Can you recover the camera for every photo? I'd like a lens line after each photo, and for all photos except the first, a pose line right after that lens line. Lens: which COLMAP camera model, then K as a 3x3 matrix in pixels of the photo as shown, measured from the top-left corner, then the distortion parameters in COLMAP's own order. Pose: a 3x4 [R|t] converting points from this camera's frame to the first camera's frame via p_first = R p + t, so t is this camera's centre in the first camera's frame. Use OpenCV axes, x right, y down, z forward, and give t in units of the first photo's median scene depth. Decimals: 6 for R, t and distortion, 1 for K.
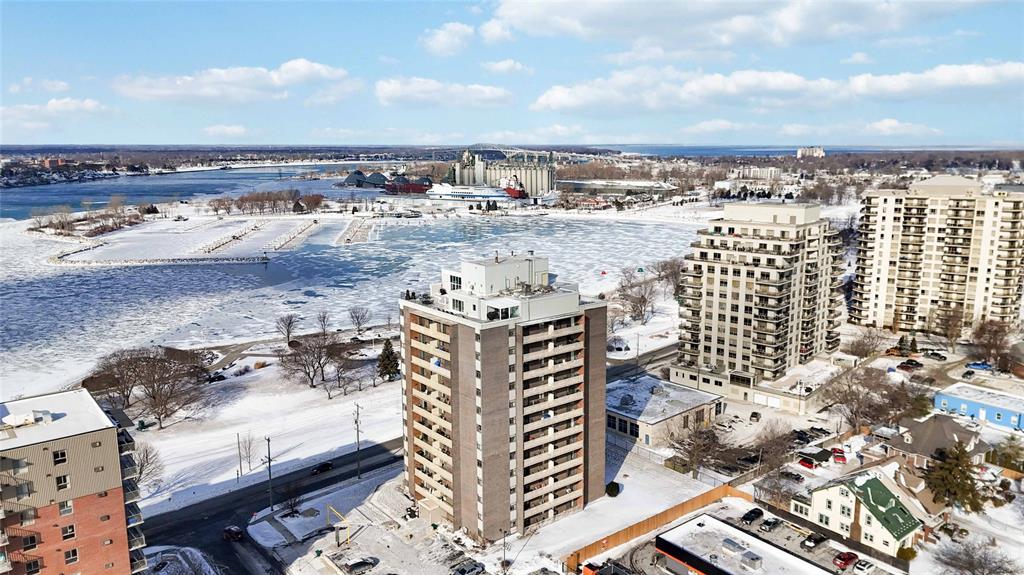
lens RADIAL K [[748.1, 0, 512.0], [0, 748.1, 287.5], [0, 0, 1]] dist [0.094336, -0.093602]
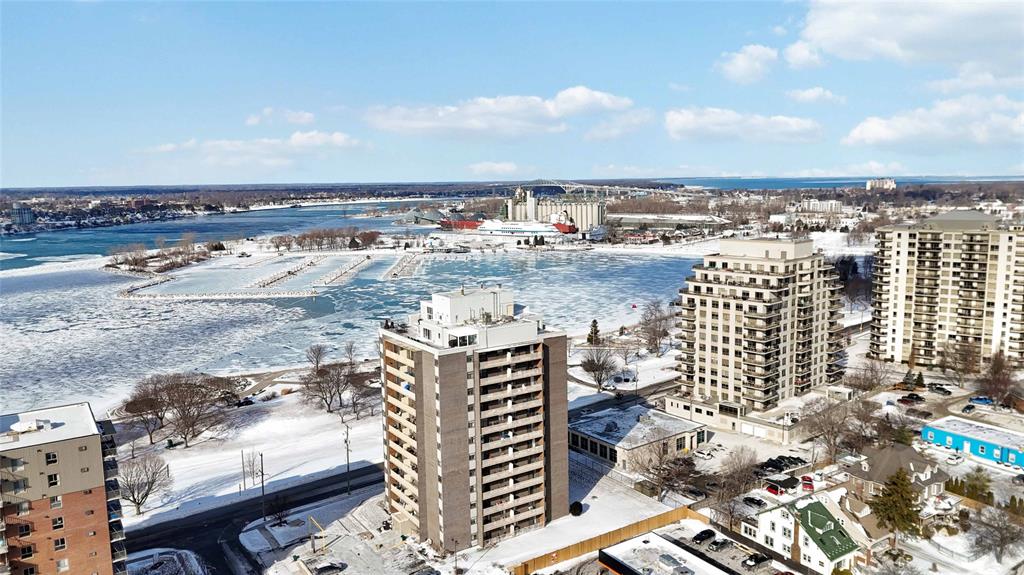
lens RADIAL K [[748.1, 0, 512.0], [0, 748.1, 287.5], [0, 0, 1]] dist [0.094336, -0.093602]
pose [[0.996331, 0.000178, -0.085578, 0.091033], [-0.004095, 0.998951, -0.045599, 0.003403], [0.085480, 0.045782, 0.995287, -0.054232]]
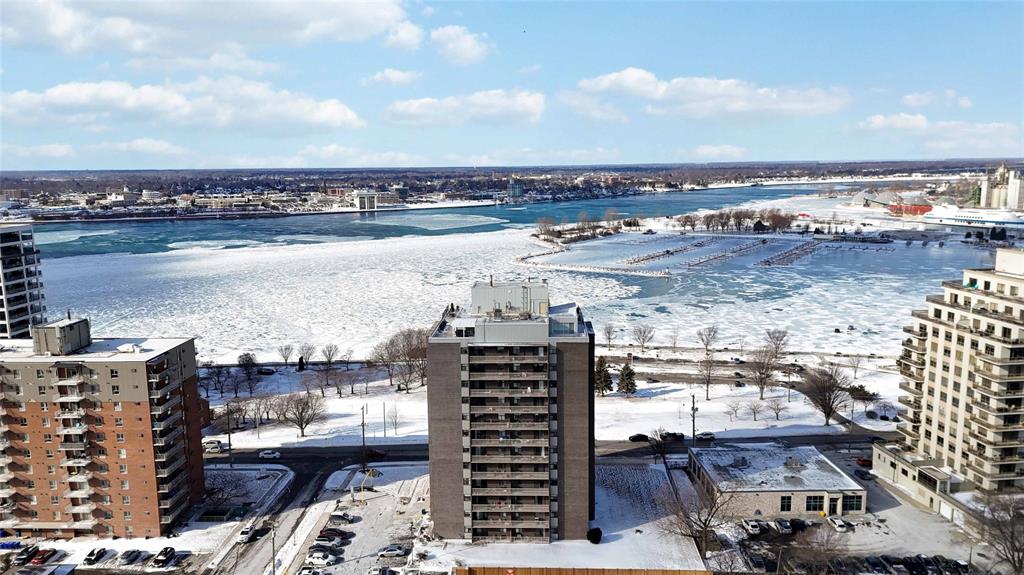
lens RADIAL K [[748.1, 0, 512.0], [0, 748.1, 287.5], [0, 0, 1]] dist [0.094336, -0.093602]
pose [[0.760133, 0.101858, -0.641734, 0.432822], [-0.115076, 0.993128, 0.021326, -0.036342], [0.639496, 0.057637, 0.766631, 0.120718]]
